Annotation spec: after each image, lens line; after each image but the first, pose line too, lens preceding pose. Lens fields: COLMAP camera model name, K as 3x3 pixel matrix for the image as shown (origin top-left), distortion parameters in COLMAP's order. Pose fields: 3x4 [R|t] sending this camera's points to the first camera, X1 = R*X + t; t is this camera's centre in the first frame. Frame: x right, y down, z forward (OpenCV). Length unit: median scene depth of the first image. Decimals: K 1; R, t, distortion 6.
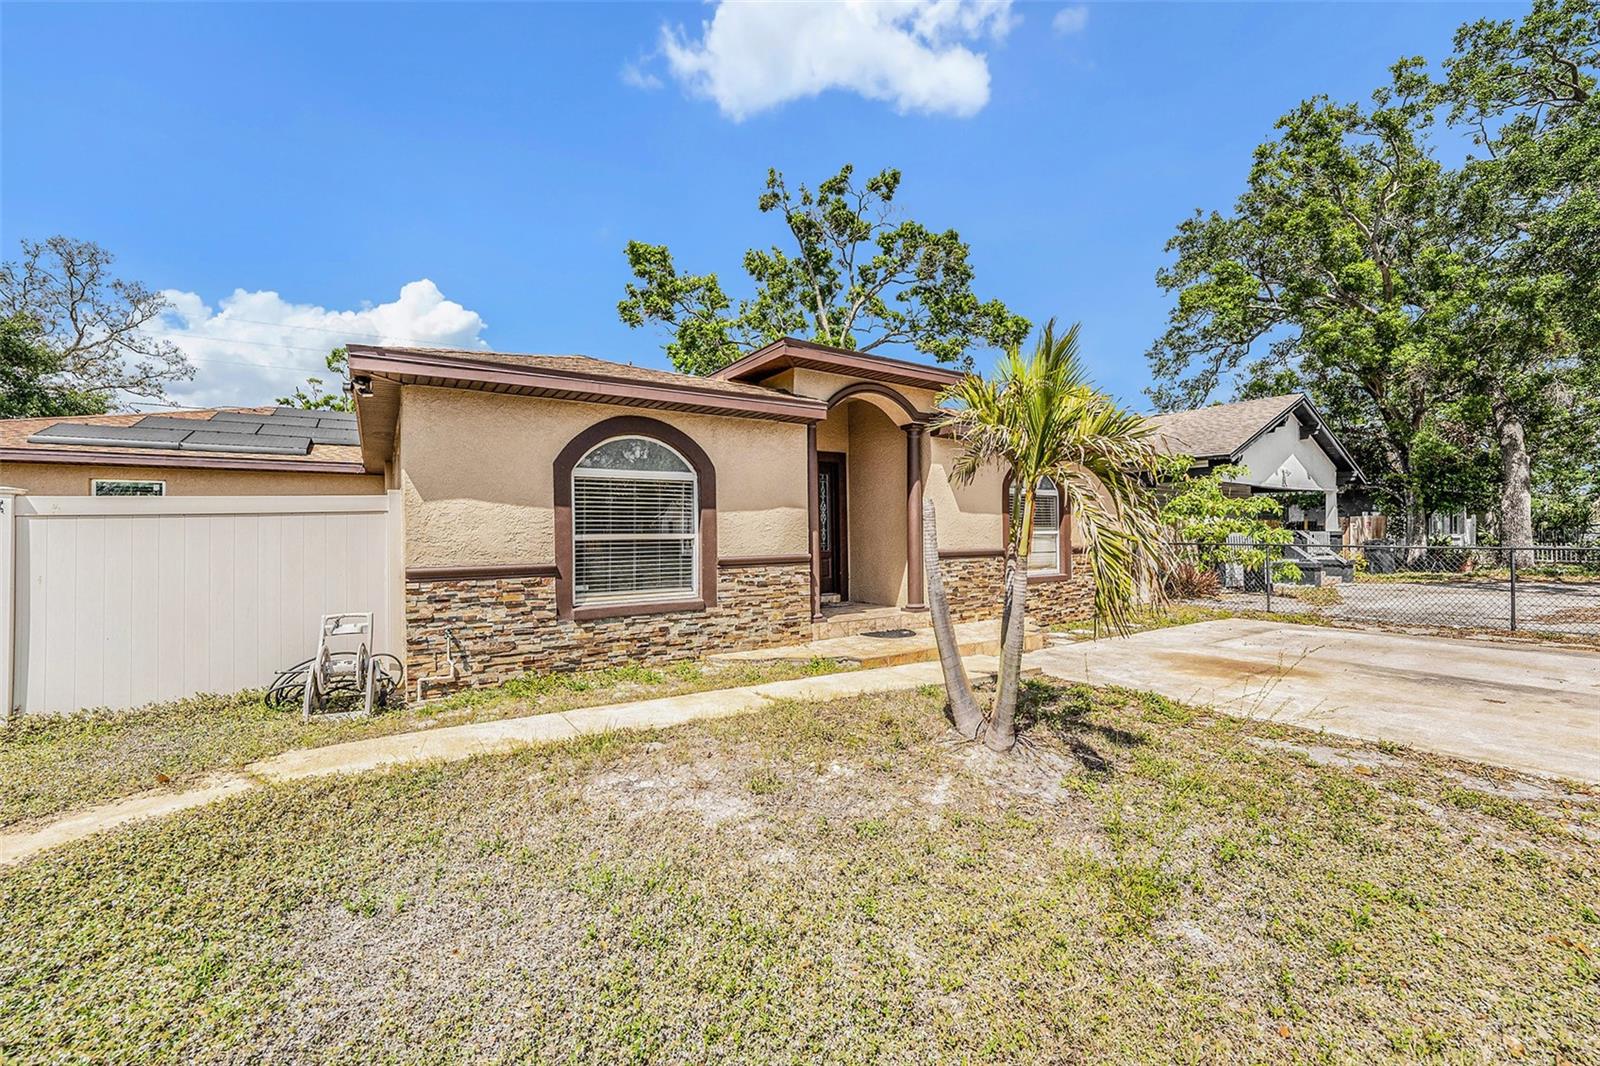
lens RADIAL K [[665.6, 0, 800.0], [0, 665.6, 533.0], [0, 0, 1]] dist [-0.001442, -0.000148]
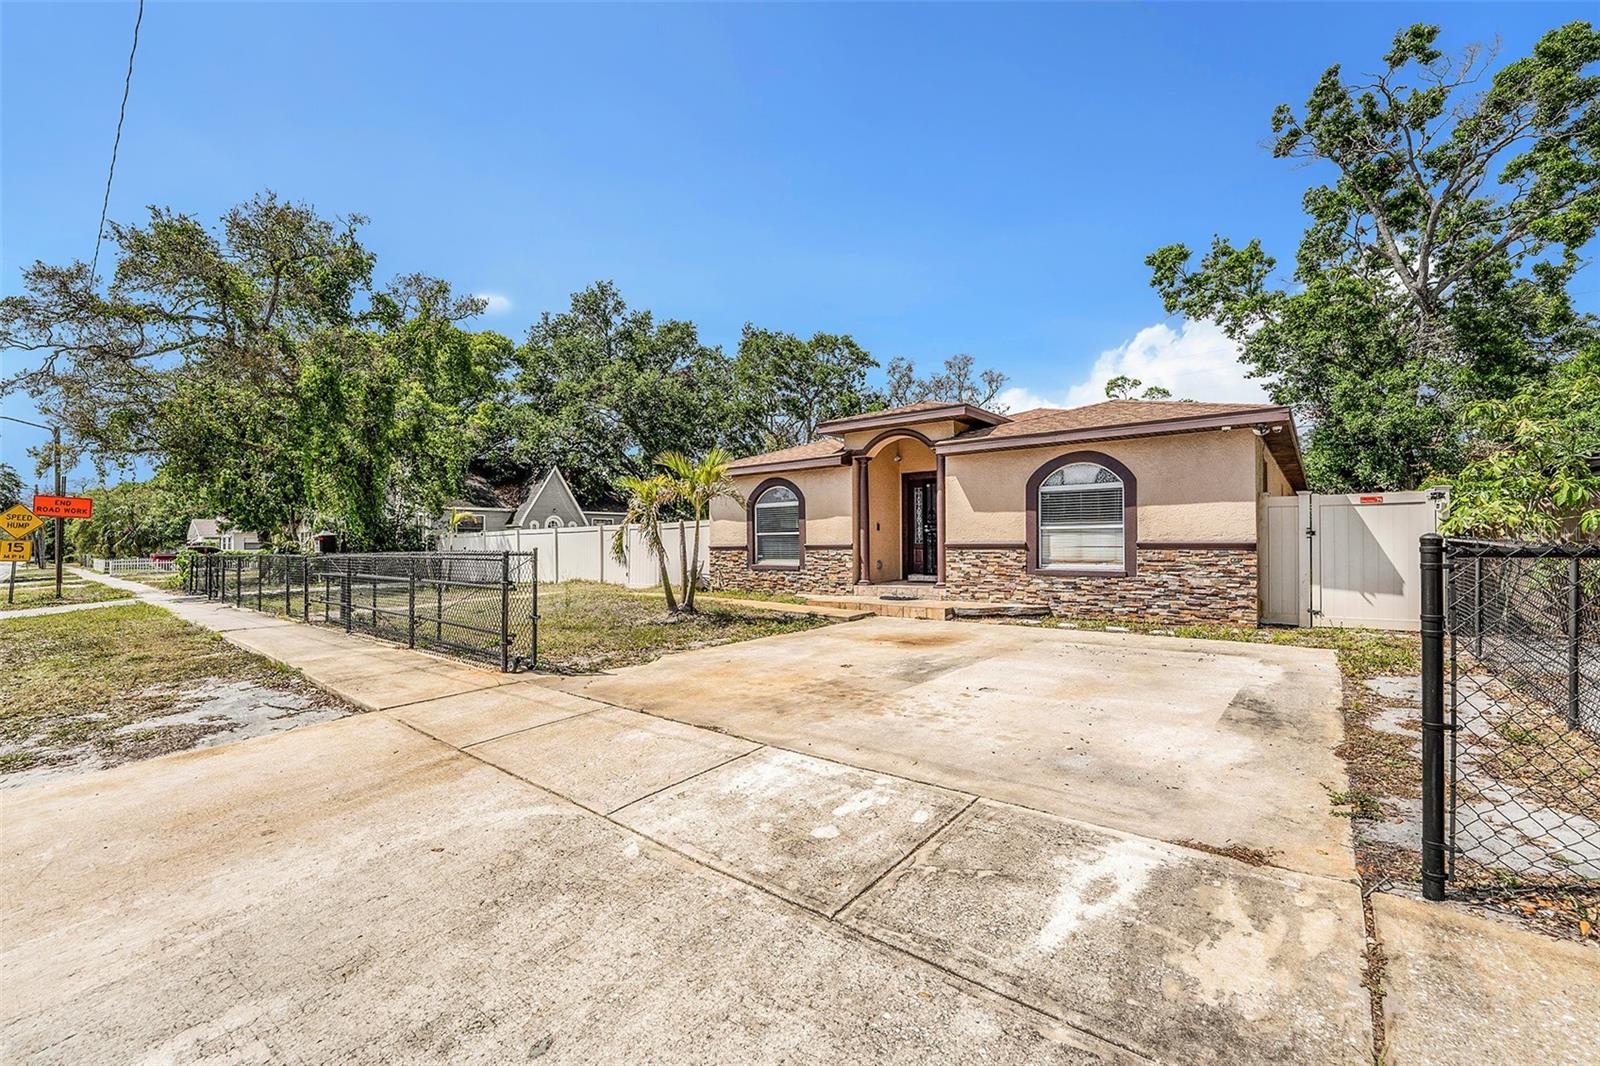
lens RADIAL K [[665.6, 0, 800.0], [0, 665.6, 533.0], [0, 0, 1]] dist [-0.001442, -0.000148]
pose [[0.299728, -0.003346, -0.954019, 1.707925], [0.012079, 0.999927, 0.000288, 0.003533], [0.953948, -0.011610, 0.299746, 0.401930]]
